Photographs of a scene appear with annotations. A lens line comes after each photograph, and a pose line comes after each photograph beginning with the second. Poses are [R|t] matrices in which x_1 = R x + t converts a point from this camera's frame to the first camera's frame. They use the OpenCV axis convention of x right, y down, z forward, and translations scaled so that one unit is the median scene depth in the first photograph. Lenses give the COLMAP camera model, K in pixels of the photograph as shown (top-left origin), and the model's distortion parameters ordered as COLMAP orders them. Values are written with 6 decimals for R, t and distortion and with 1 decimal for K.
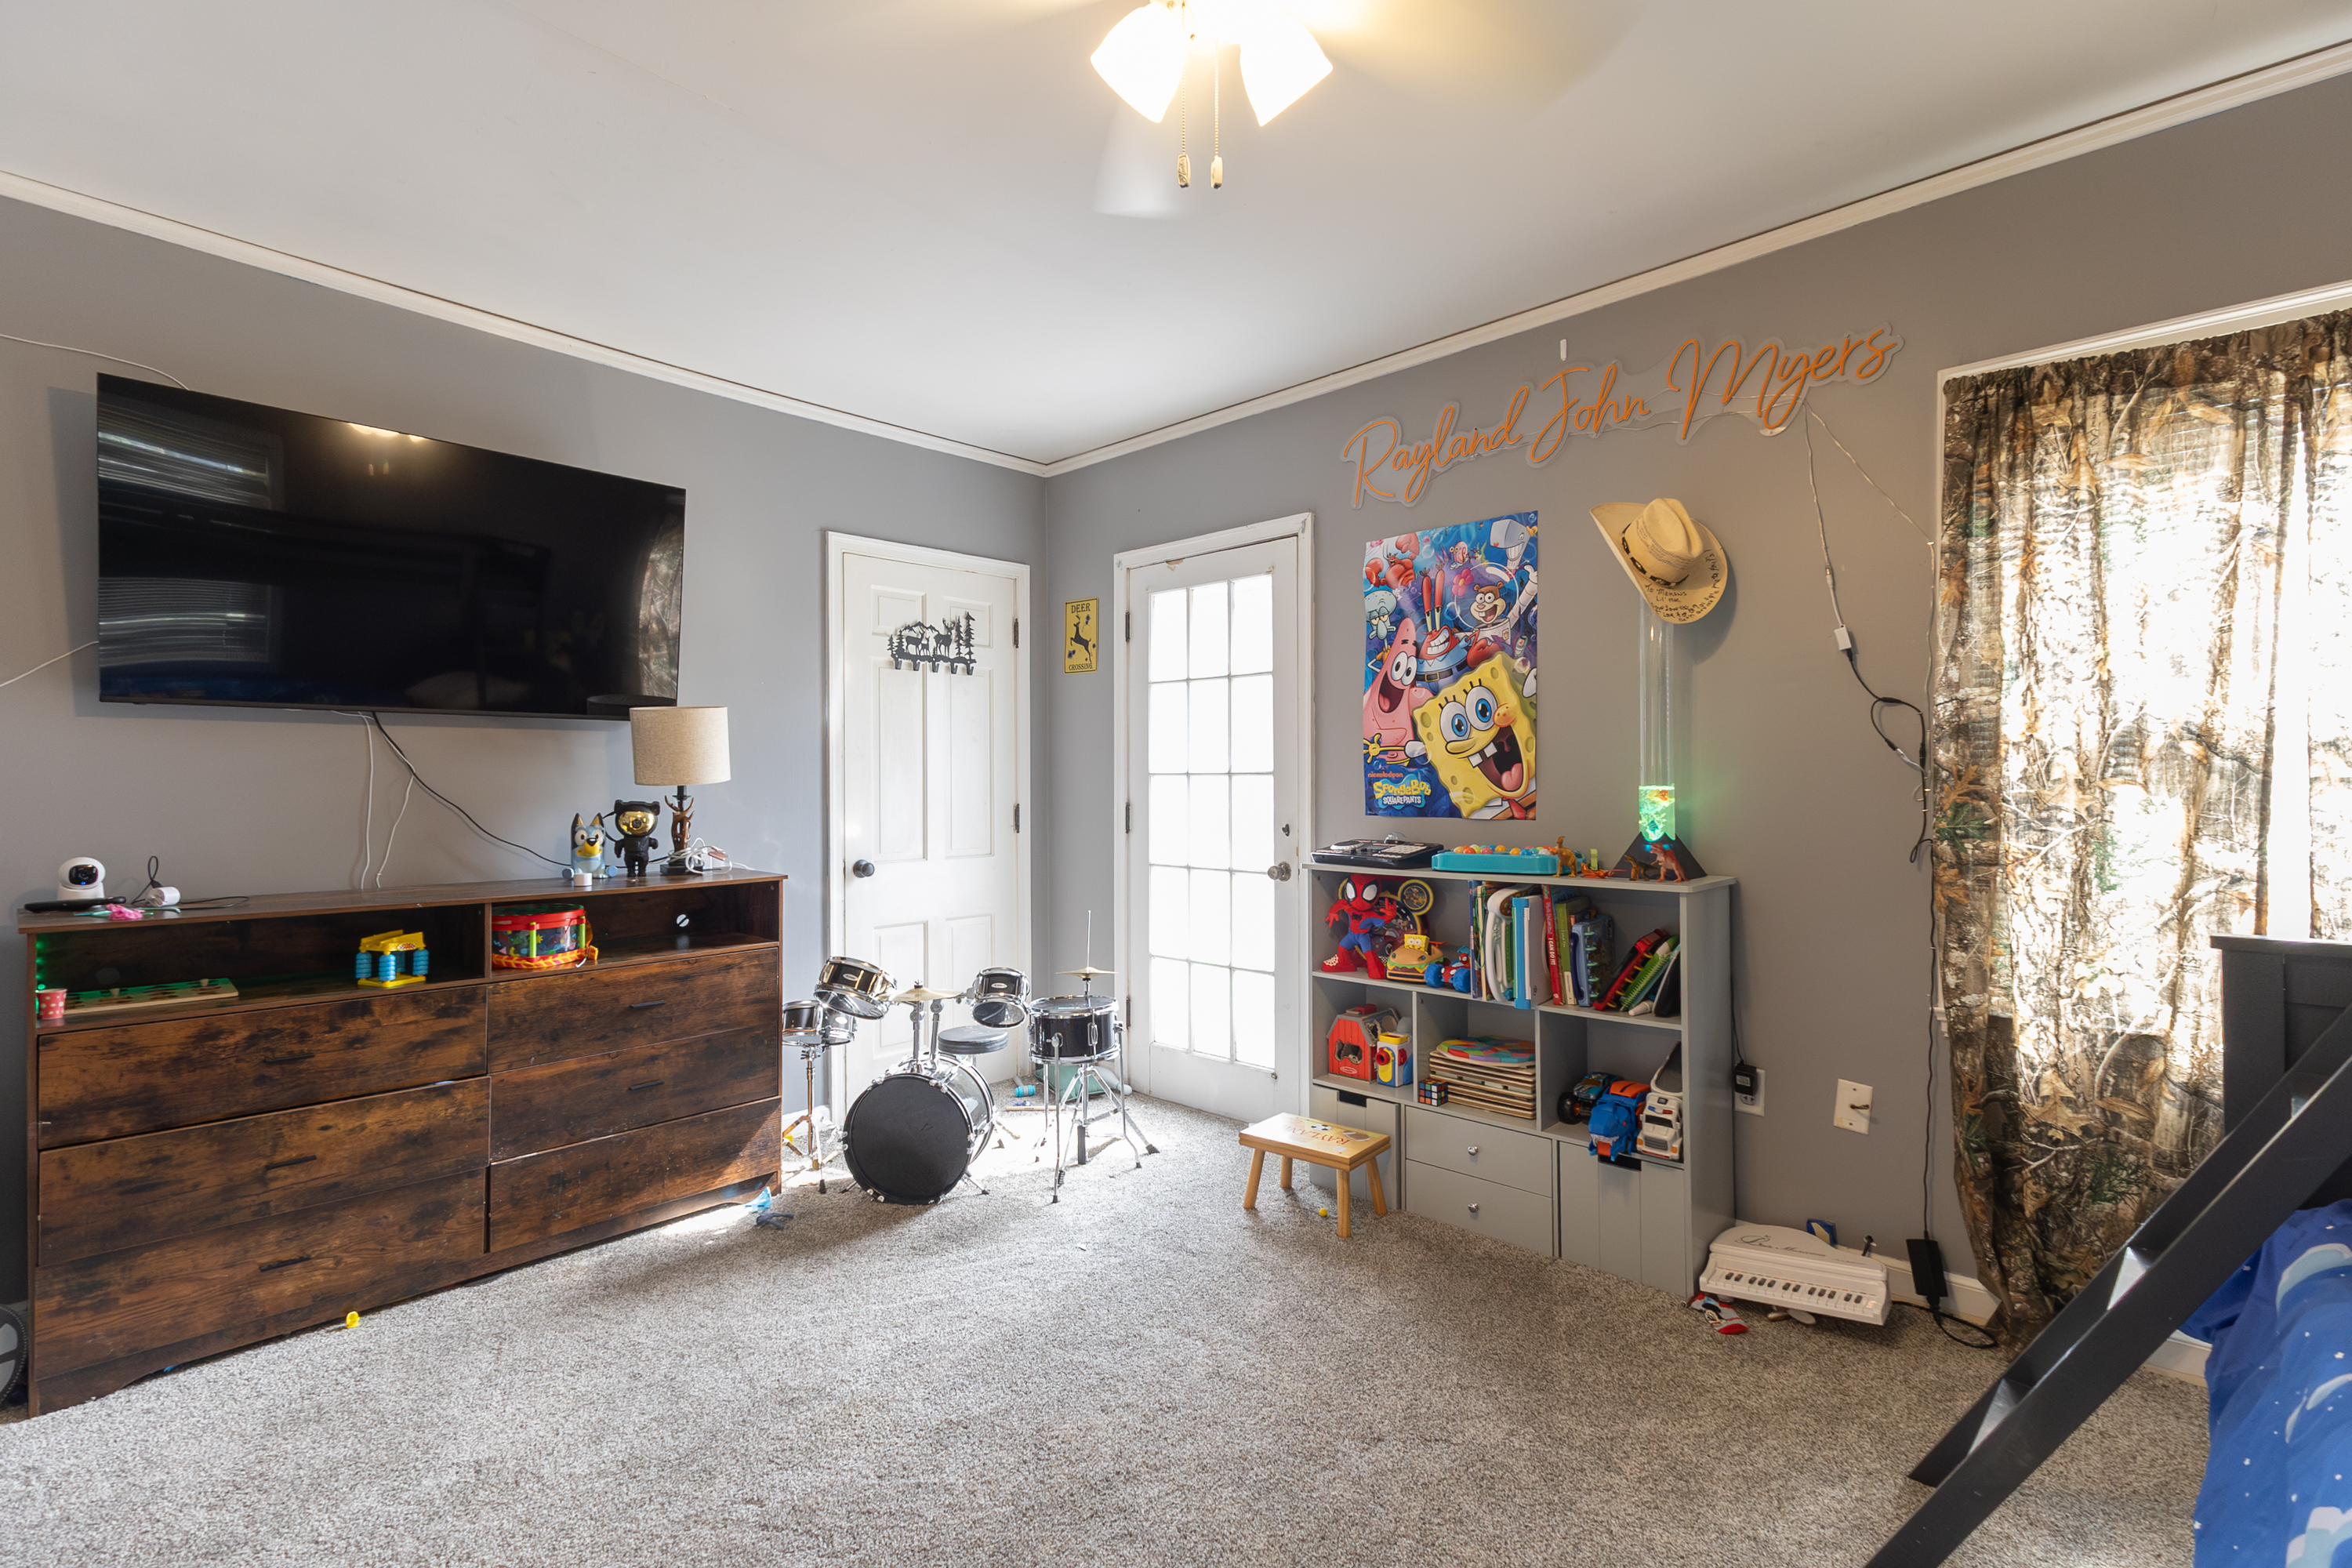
lens RADIAL K [[1074.3, 0, 1181.2], [0, 1074.3, 784.7], [0, 0, 1]] dist [0.025408, -0.005337]
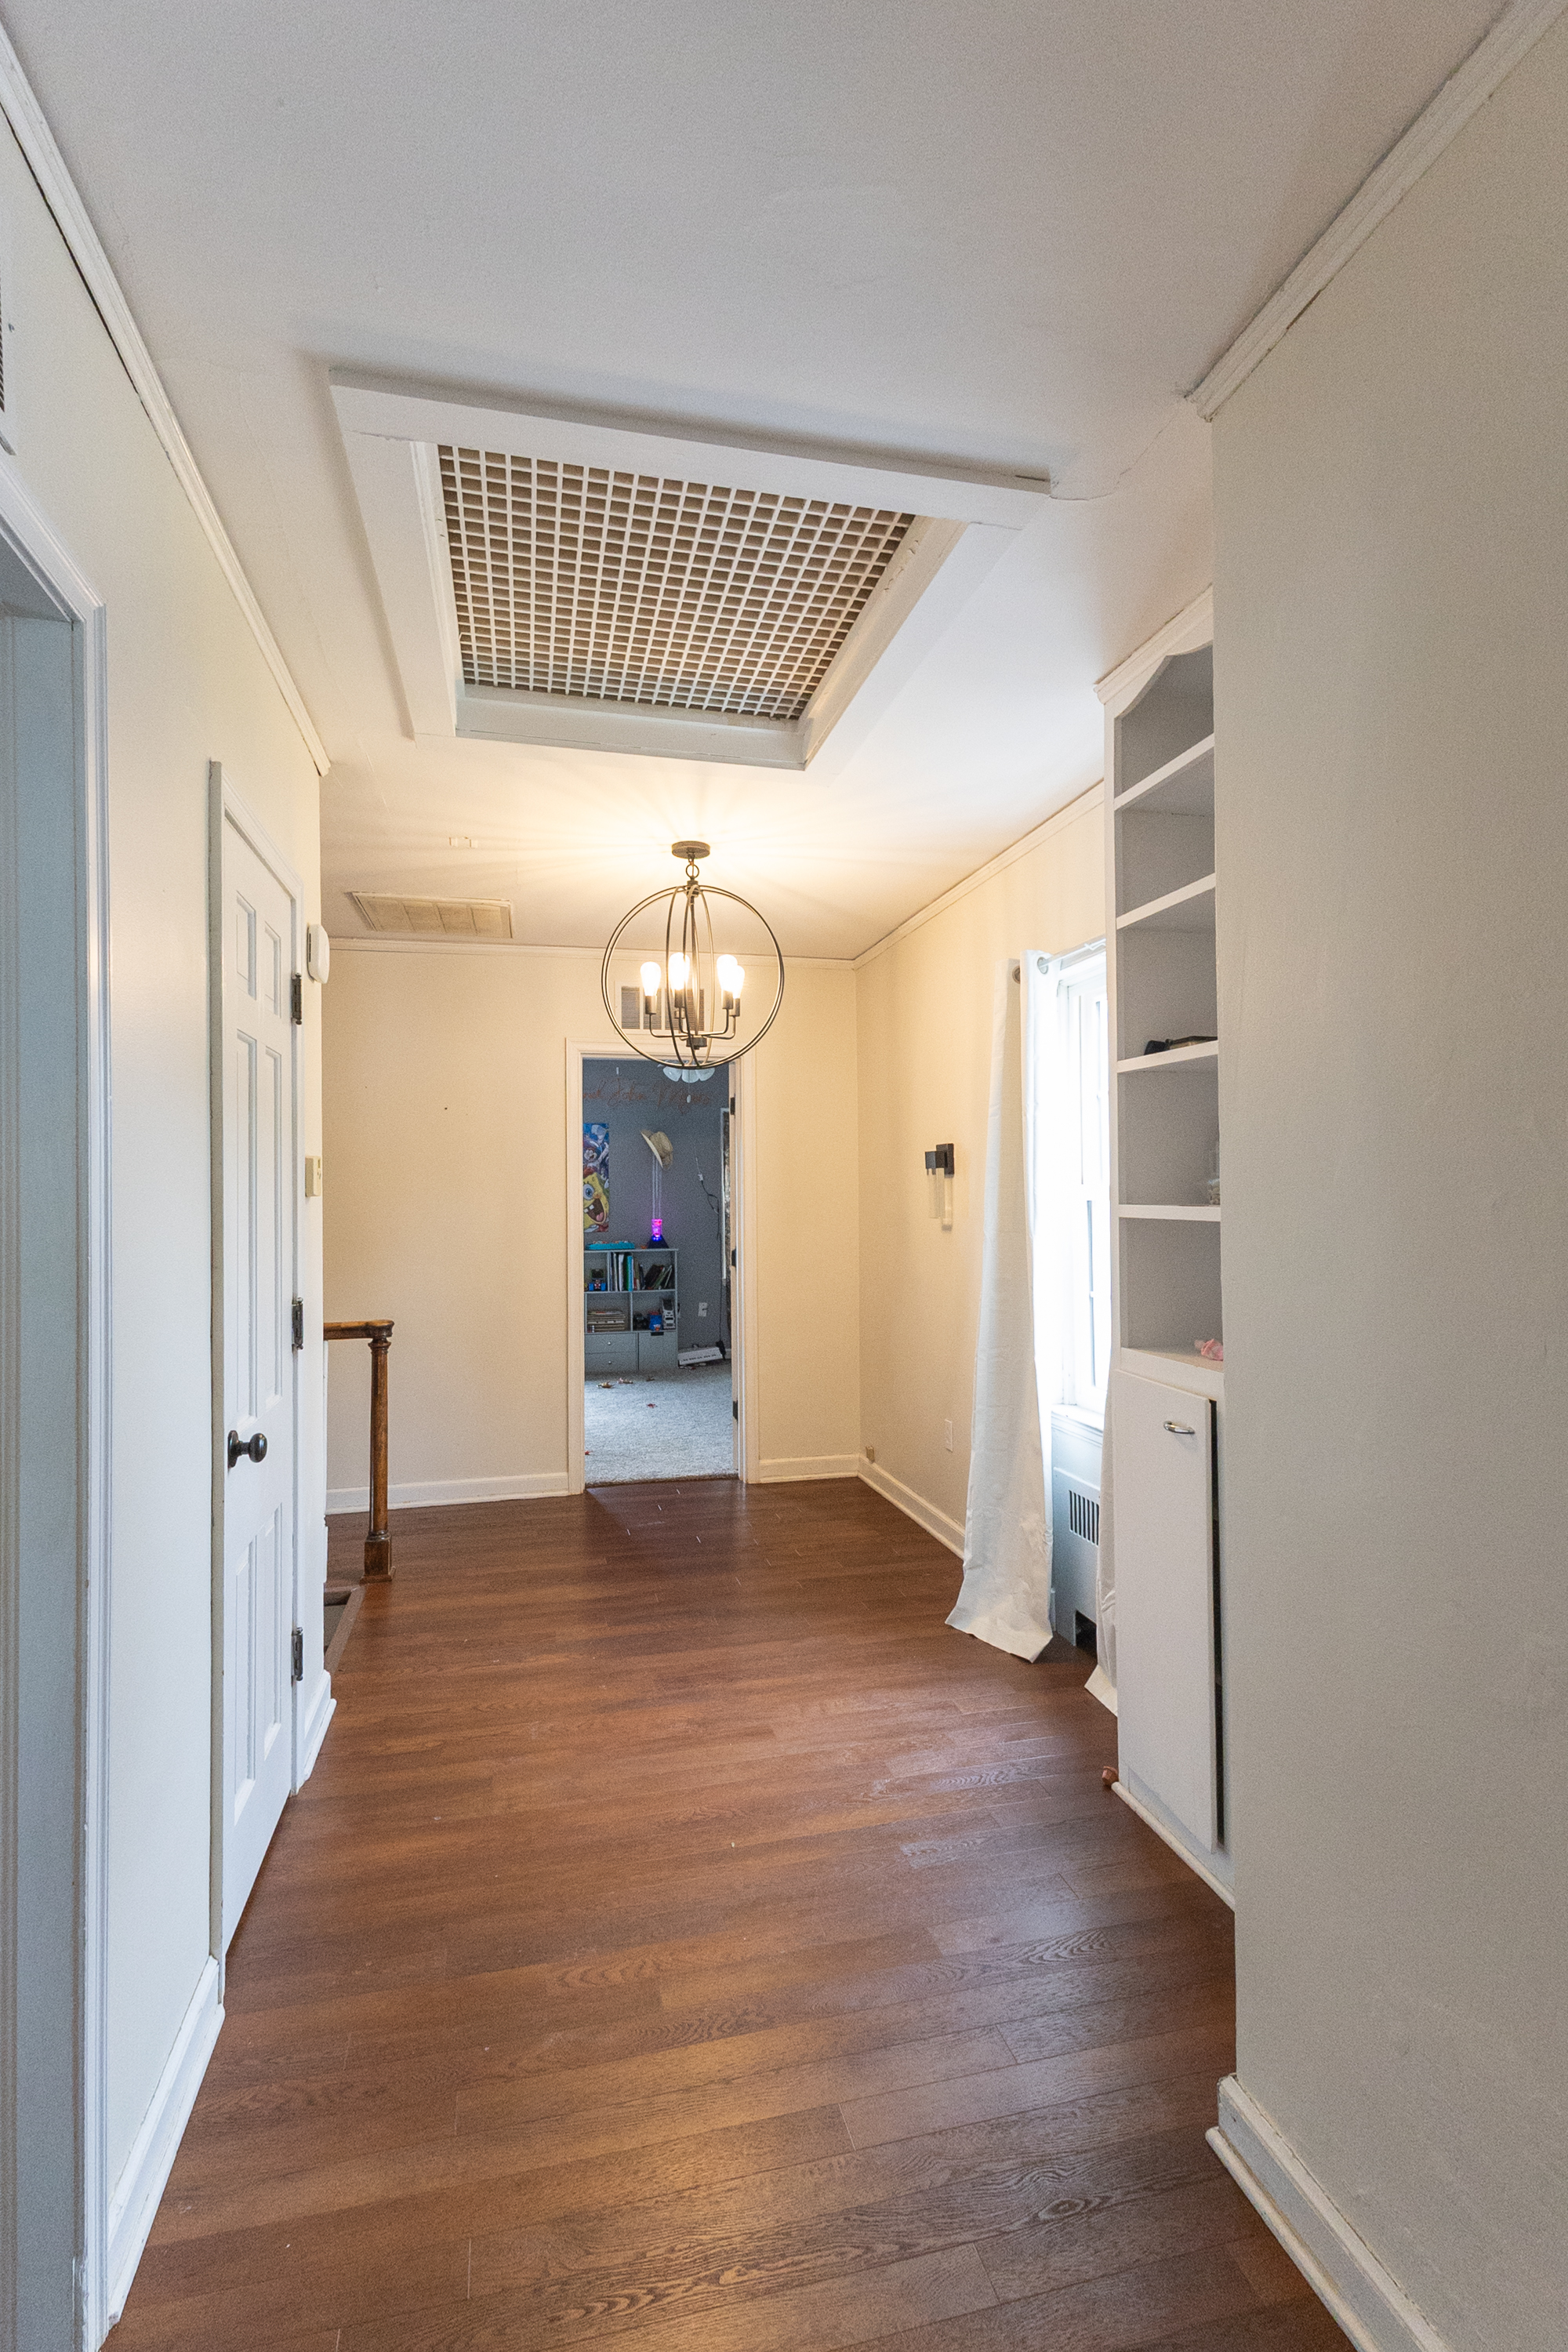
lens RADIAL K [[1074.3, 0, 787.5], [0, 1074.3, 1181.3], [0, 0, 1]] dist [0.025408, -0.005337]
pose [[0.543826, 0.008086, 0.839159, -1.719106], [0.004024, 0.999917, -0.012242, -0.061513], [-0.839188, 0.010034, 0.543748, -0.900871]]
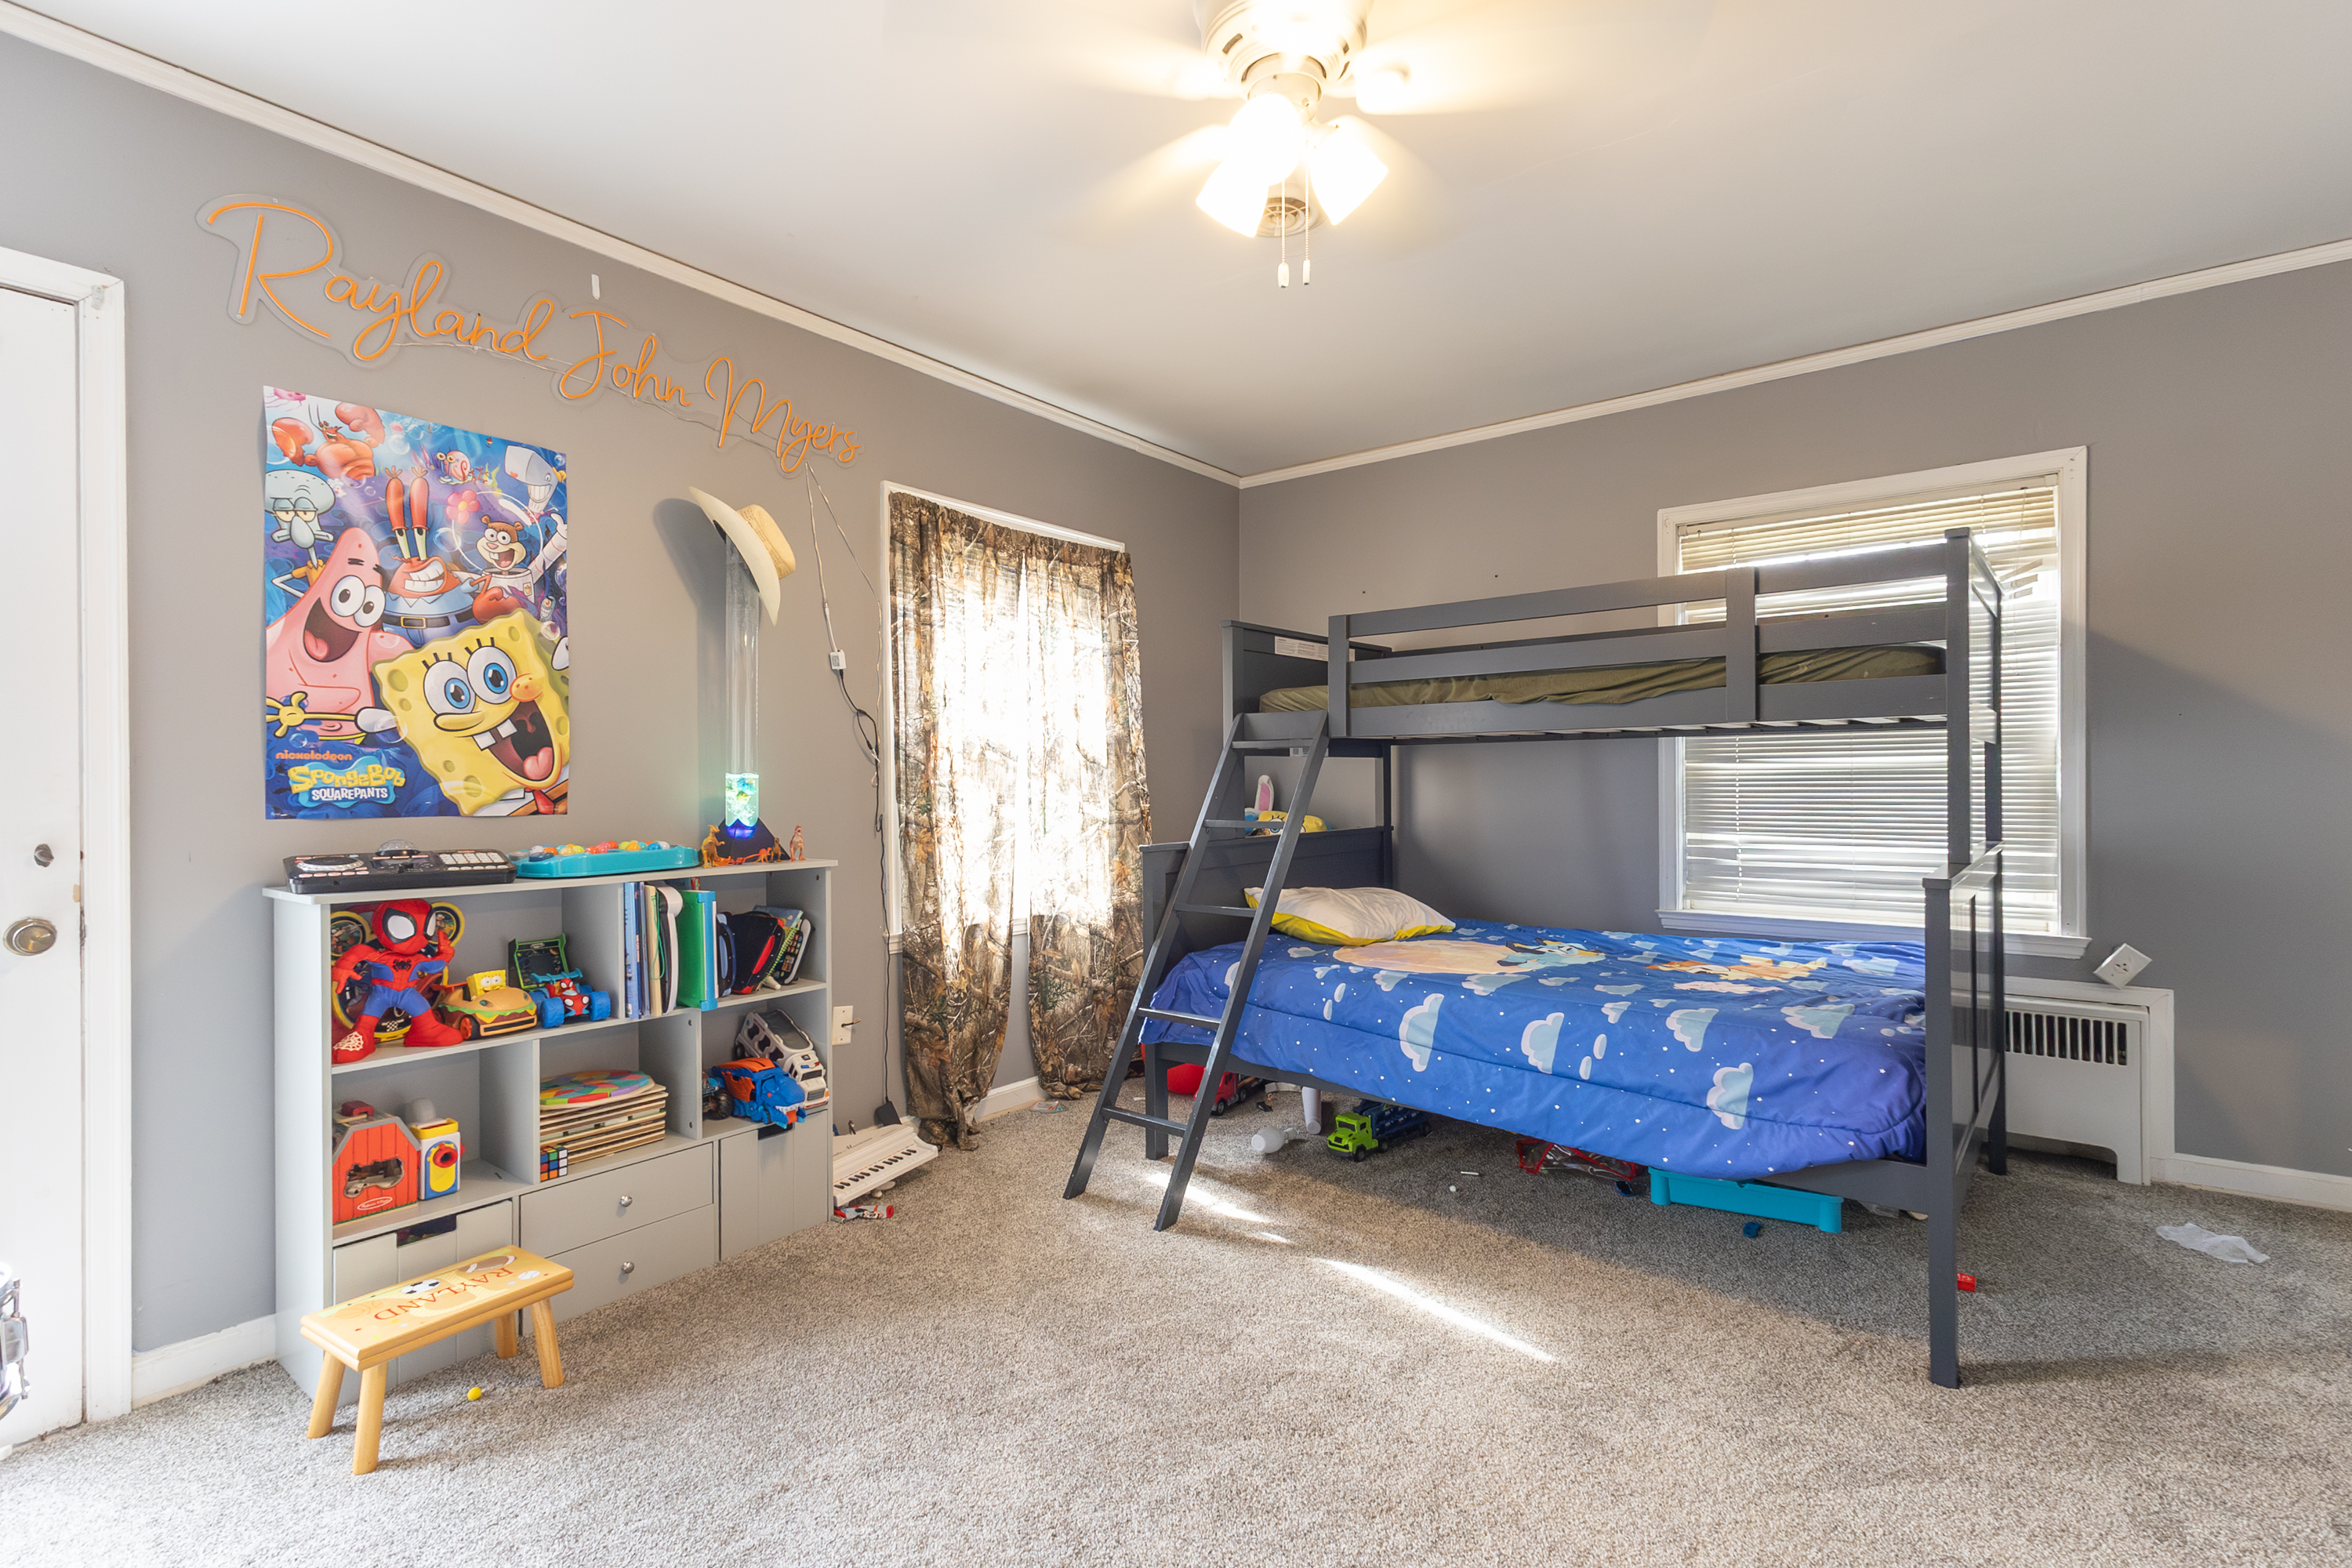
lens RADIAL K [[1074.3, 0, 1182.7], [0, 1074.3, 787.0], [0, 0, 1]] dist [0.025408, -0.005337]
pose [[-0.082175, 0.002747, 0.996614, -0.546216], [0.006357, 0.999977, -0.002232, 0.015613], [-0.996598, 0.006152, -0.082190, 0.557060]]
